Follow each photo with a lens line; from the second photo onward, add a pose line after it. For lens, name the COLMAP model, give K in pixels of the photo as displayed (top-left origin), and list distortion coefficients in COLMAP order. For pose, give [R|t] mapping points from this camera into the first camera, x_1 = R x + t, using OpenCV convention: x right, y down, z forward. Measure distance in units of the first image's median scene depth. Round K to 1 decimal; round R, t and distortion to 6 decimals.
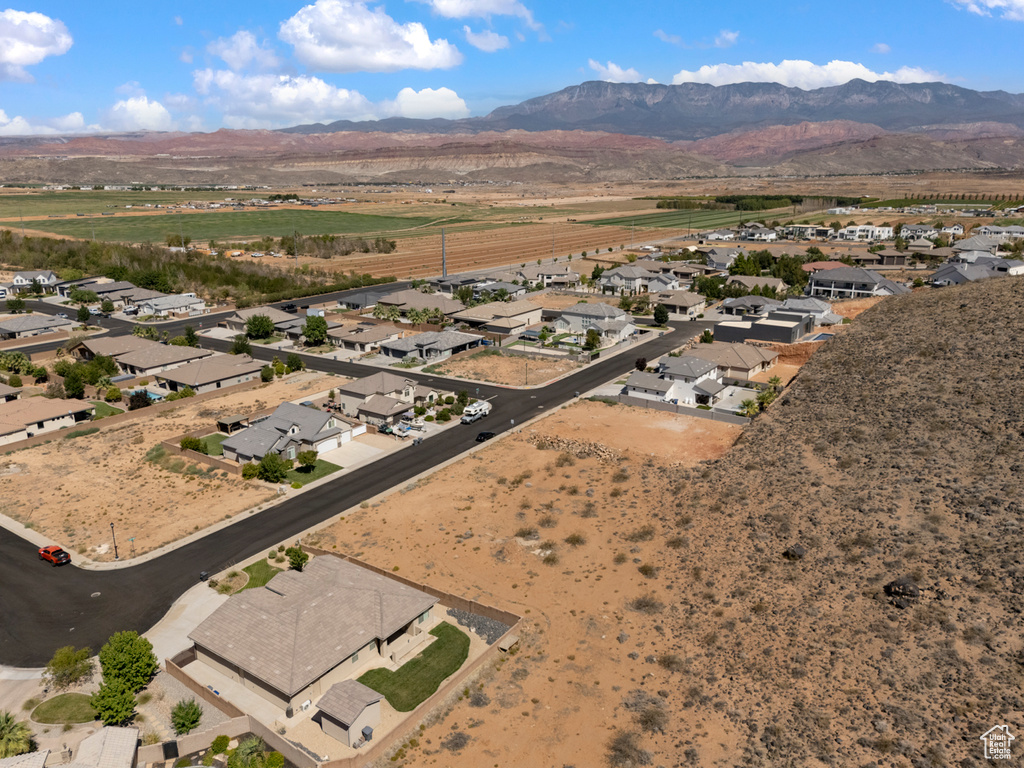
lens RADIAL K [[751.4, 0, 512.5], [0, 751.4, 387.7], [0, 0, 1]] dist [0.075640, -0.071975]
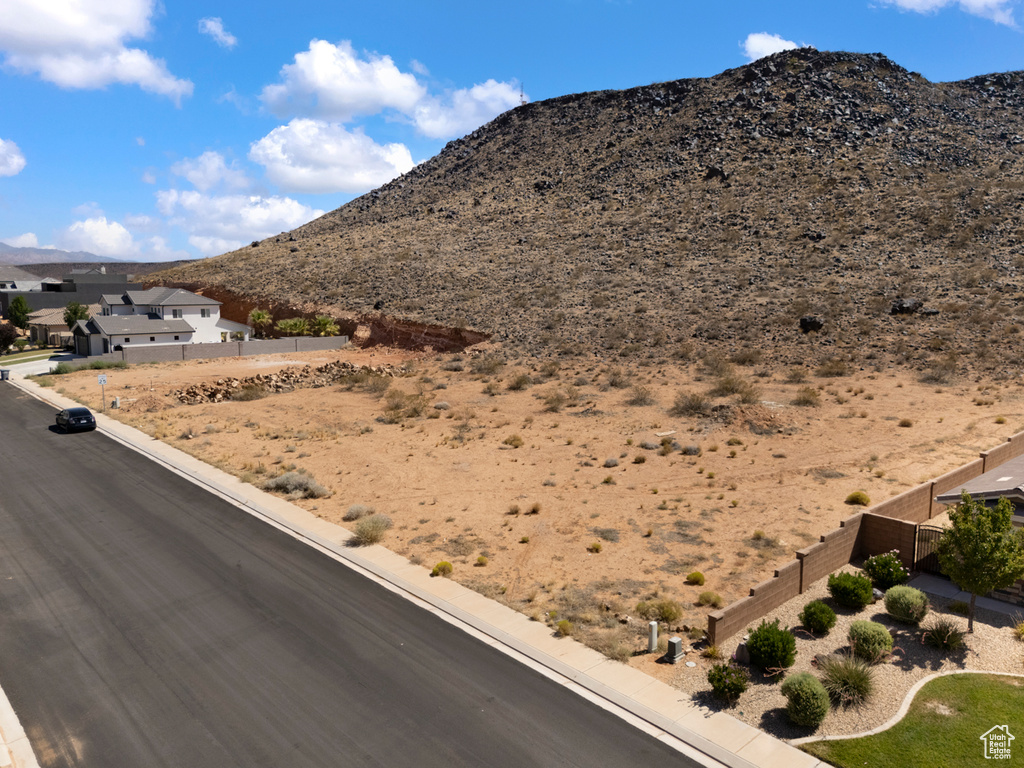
lens RADIAL K [[755.1, 0, 512.0], [0, 755.1, 384.0], [0, 0, 1]] dist [0.080144, -0.071742]
pose [[0.227354, -0.129602, 0.965150, -0.369361], [0.278073, 0.958479, 0.063202, 0.088418], [-0.933266, 0.254012, 0.253952, 0.746779]]
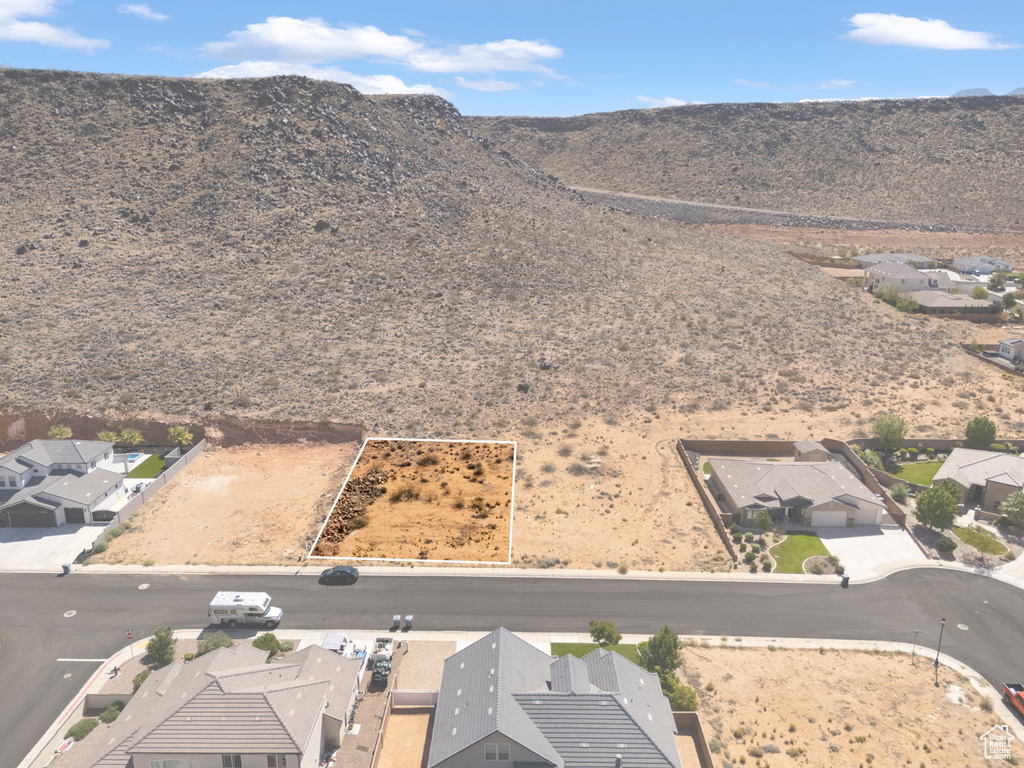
lens RADIAL K [[751.4, 0, 512.5], [0, 751.4, 387.7], [0, 0, 1]] dist [0.075640, -0.071975]
pose [[-0.558026, -0.232881, 0.796476, -0.618887], [0.236119, 0.875578, 0.421439, -0.322597], [-0.795522, 0.423237, -0.433608, 1.163069]]
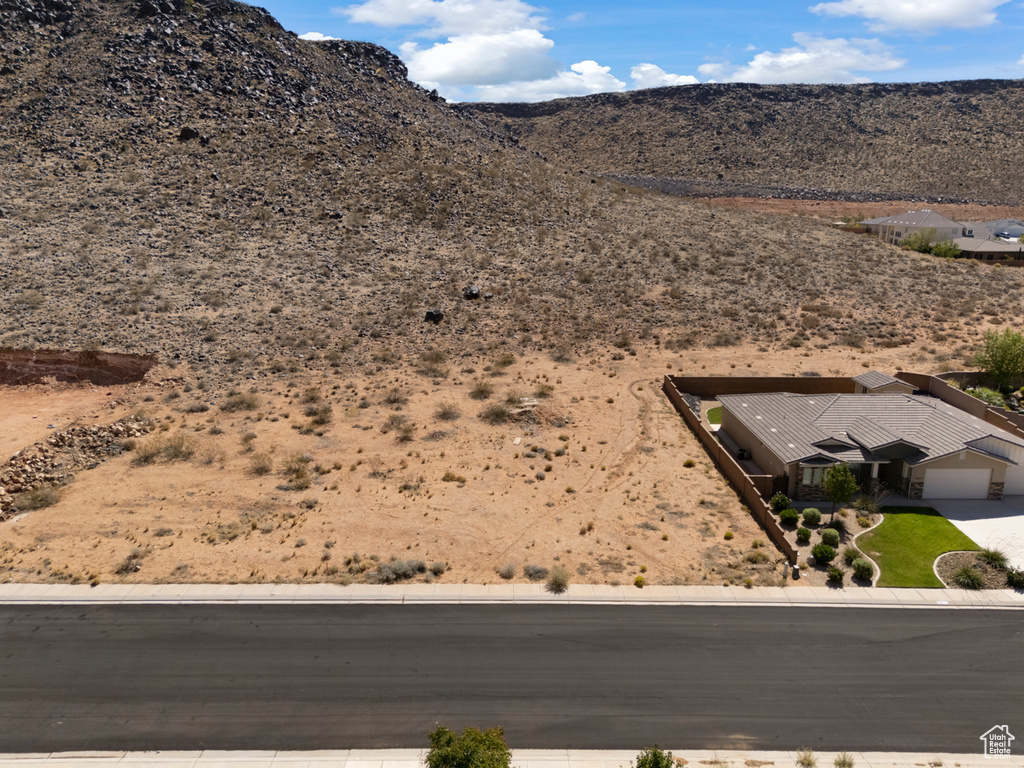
lens RADIAL K [[752.7, 0, 513.8], [0, 752.7, 381.9], [0, 0, 1]] dist [0.069970, -0.062618]
pose [[-0.582625, -0.200870, 0.787527, -0.390250], [0.226235, 0.890597, 0.394531, -0.070757], [-0.780619, 0.408030, -0.473441, 0.986503]]
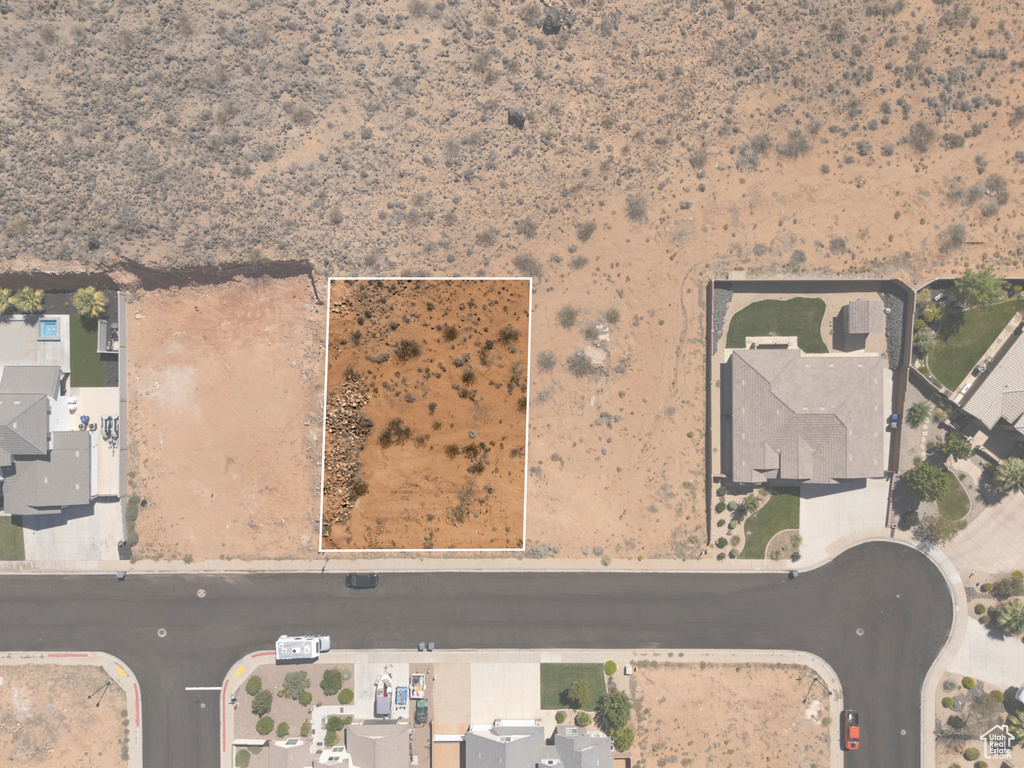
lens RADIAL K [[751.4, 0, 512.5], [0, 751.4, 387.7], [0, 0, 1]] dist [0.075640, -0.071975]
pose [[-0.573867, -0.818948, 0.000463, 0.034744], [0.236556, -0.165222, 0.957467, -0.610629], [-0.784039, 0.549569, 0.288543, 0.607556]]
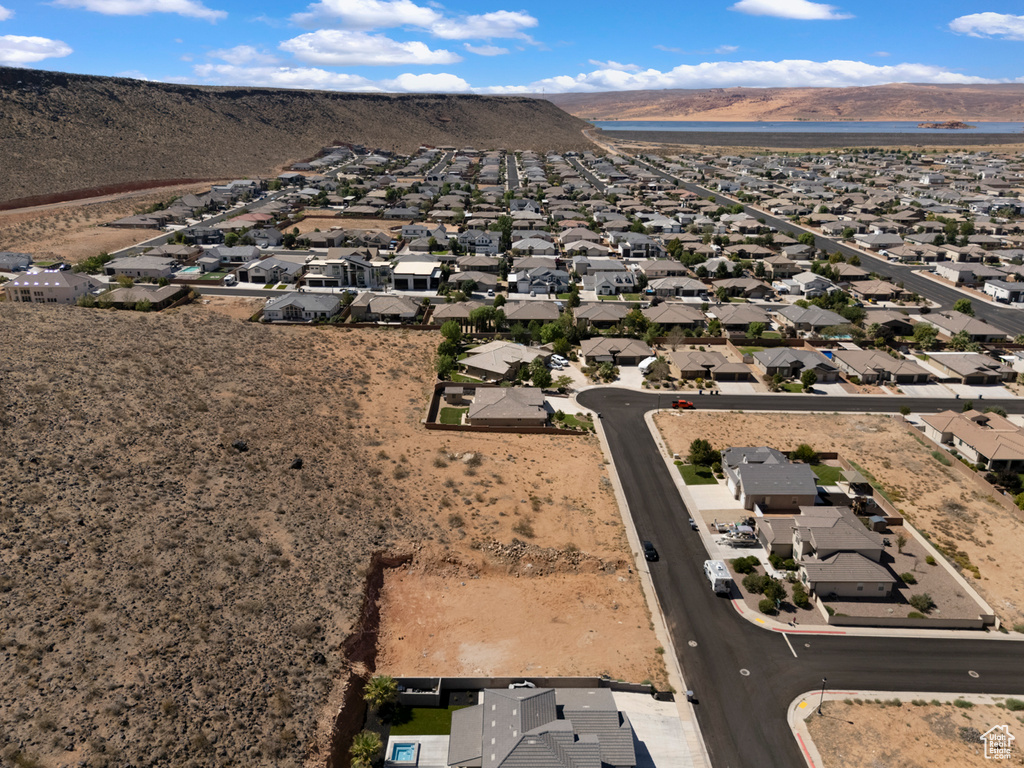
lens RADIAL K [[755.1, 0, 512.0], [0, 755.1, 384.0], [0, 0, 1]] dist [0.080144, -0.071742]
pose [[-0.813413, 0.189971, -0.549792, 0.566528], [-0.172617, 0.823760, 0.540022, -0.568286], [0.555485, 0.534164, -0.637264, 1.452075]]
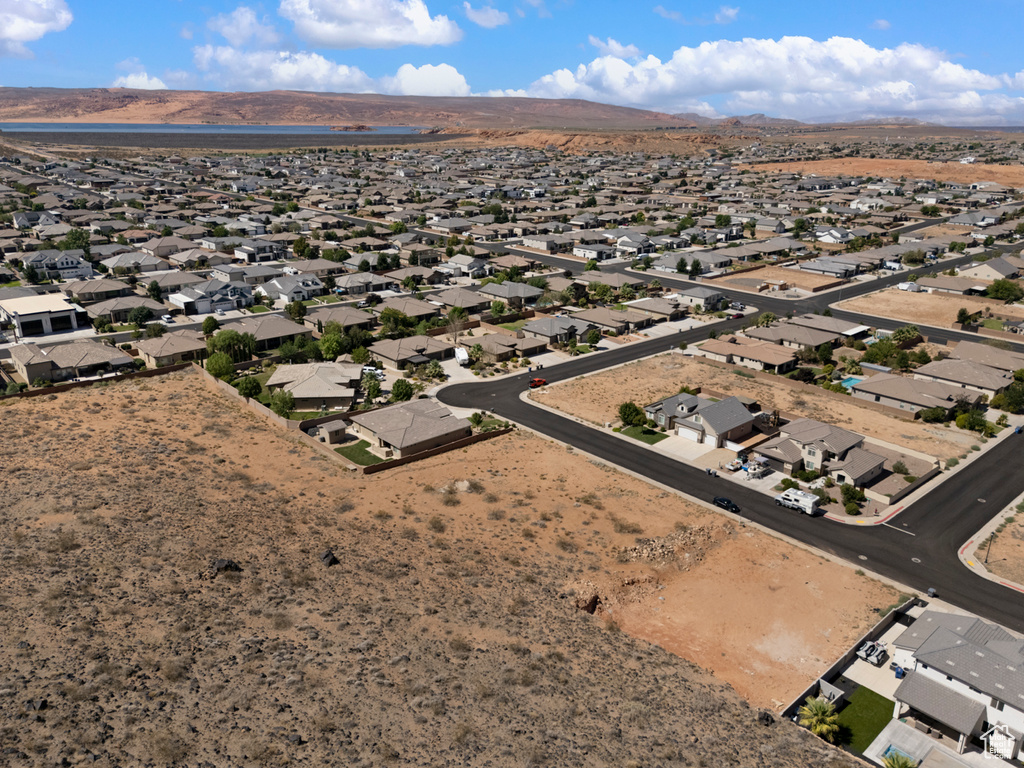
lens RADIAL K [[751.4, 0, 512.5], [0, 751.4, 387.7], [0, 0, 1]] dist [0.075640, -0.071975]
pose [[-0.227304, 0.322277, -0.918951, 0.850953], [-0.283628, 0.880832, 0.379064, -0.345816], [0.931605, 0.346803, -0.108810, 0.866934]]
